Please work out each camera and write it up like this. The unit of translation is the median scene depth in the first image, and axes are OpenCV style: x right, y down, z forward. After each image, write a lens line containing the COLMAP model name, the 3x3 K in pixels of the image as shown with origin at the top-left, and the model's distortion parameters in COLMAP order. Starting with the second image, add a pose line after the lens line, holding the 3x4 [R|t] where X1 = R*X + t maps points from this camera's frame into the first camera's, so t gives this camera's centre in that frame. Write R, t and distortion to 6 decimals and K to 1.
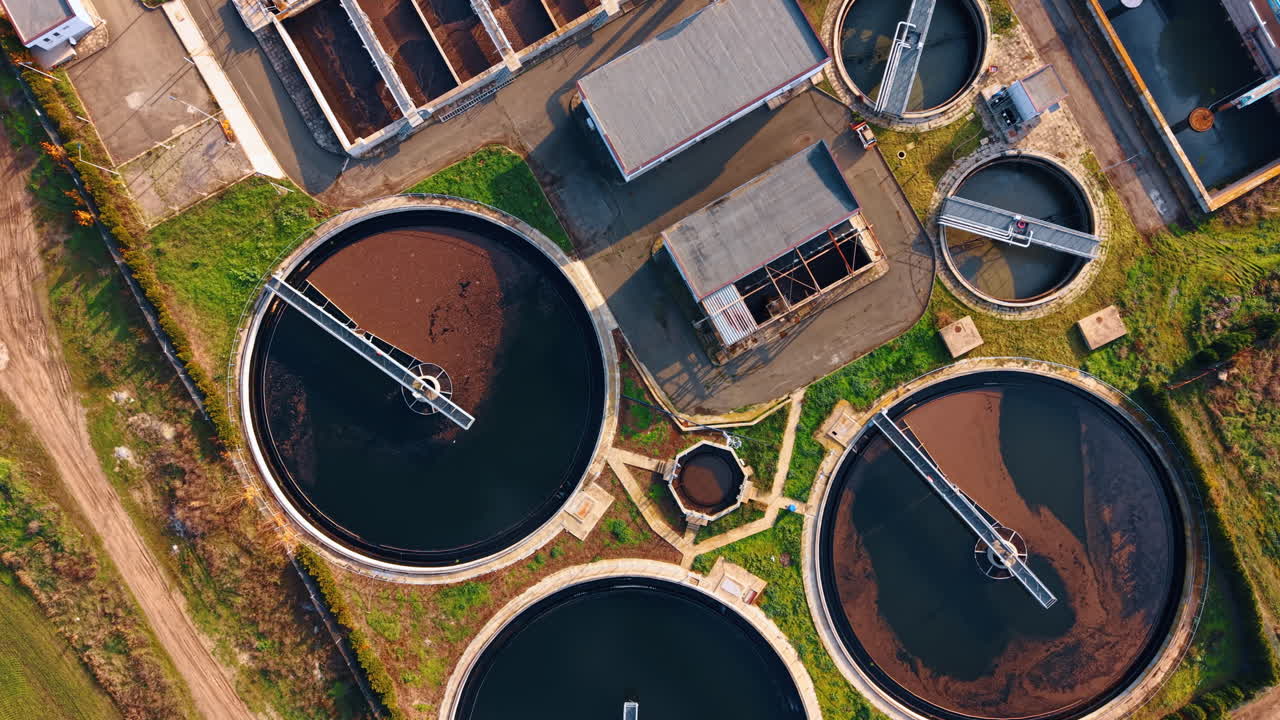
lens RADIAL K [[907.3, 0, 640.0], [0, 907.3, 360.0], [0, 0, 1]] dist [0.039734, -0.045225]
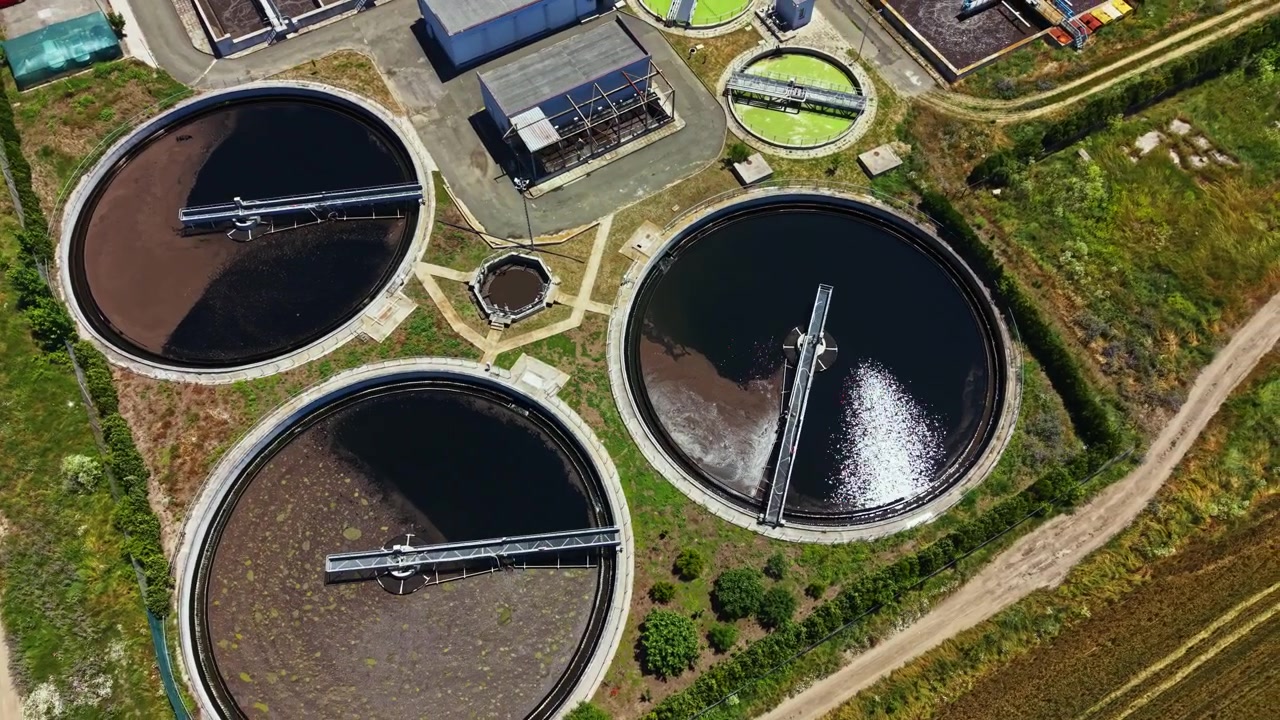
lens RADIAL K [[907.3, 0, 640.0], [0, 907.3, 360.0], [0, 0, 1]] dist [0.039734, -0.045225]
pose [[0.999787, -0.003516, 0.020361, 0.193272], [0.012907, 0.875810, -0.482483, 0.689221], [-0.016136, 0.482643, 0.875669, 0.164735]]
